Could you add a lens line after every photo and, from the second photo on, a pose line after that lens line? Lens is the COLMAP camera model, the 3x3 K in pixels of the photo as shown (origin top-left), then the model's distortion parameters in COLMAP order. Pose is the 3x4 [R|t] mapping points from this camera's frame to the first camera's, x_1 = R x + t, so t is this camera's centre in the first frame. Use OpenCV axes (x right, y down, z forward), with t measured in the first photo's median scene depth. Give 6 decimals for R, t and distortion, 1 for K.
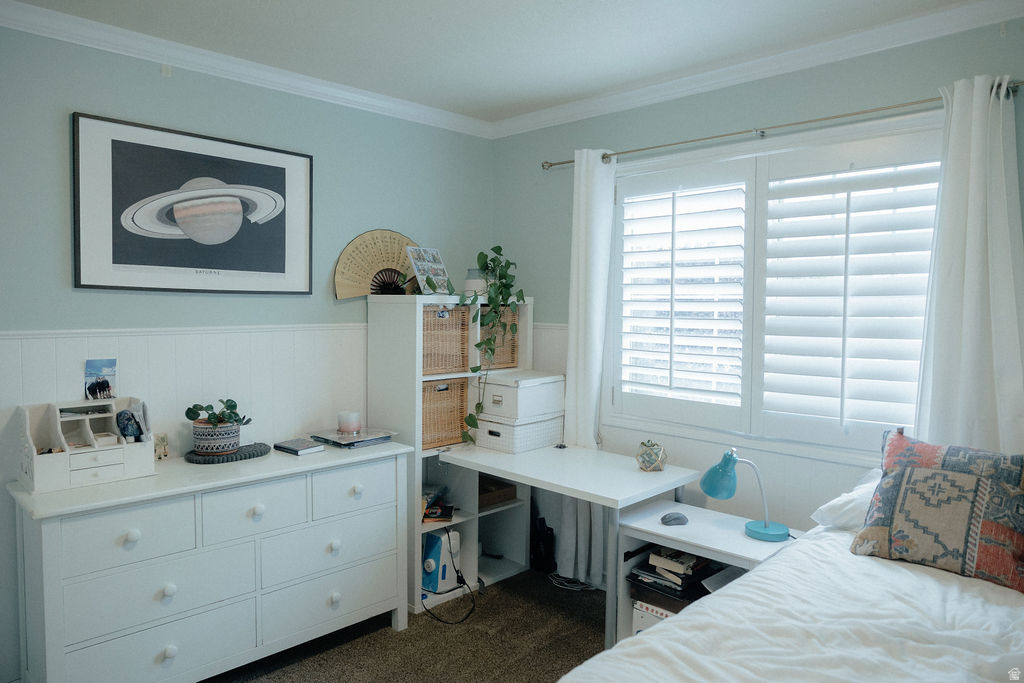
lens RADIAL K [[690.0, 0, 510.7], [0, 690.0, 338.5], [0, 0, 1]] dist [-0.031568, -0.001572]
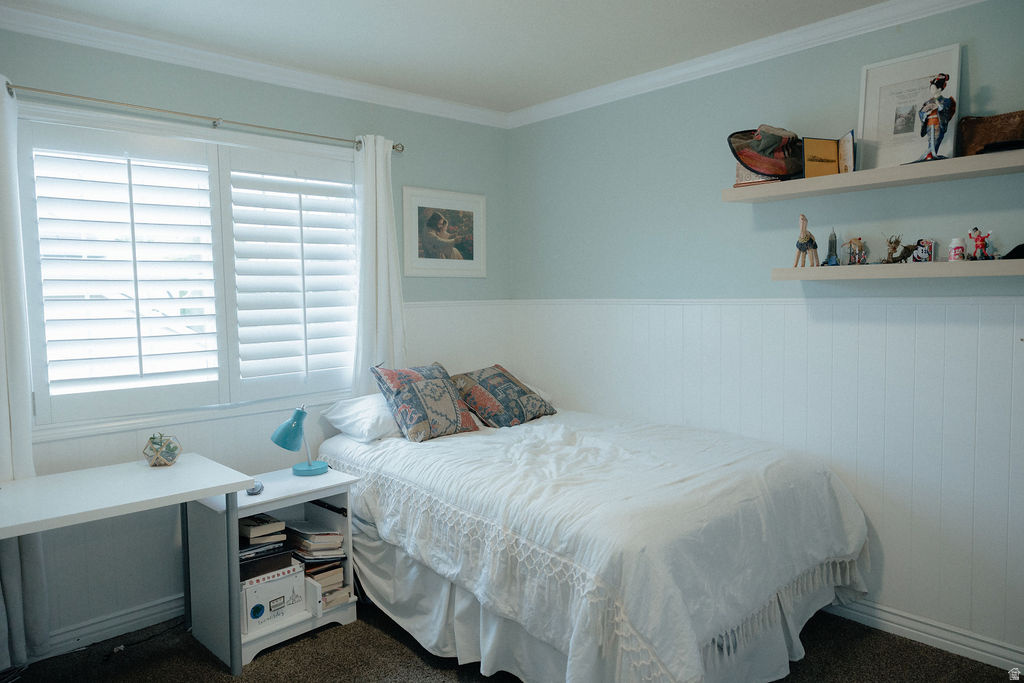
lens RADIAL K [[690.0, 0, 510.6], [0, 690.0, 346.3], [0, 0, 1]] dist [-0.031568, -0.001572]
pose [[-0.004336, -0.084388, 0.996424, -0.733773], [0.067807, 0.994115, 0.084487, -0.011546], [-0.997689, 0.067931, 0.001412, 0.563071]]
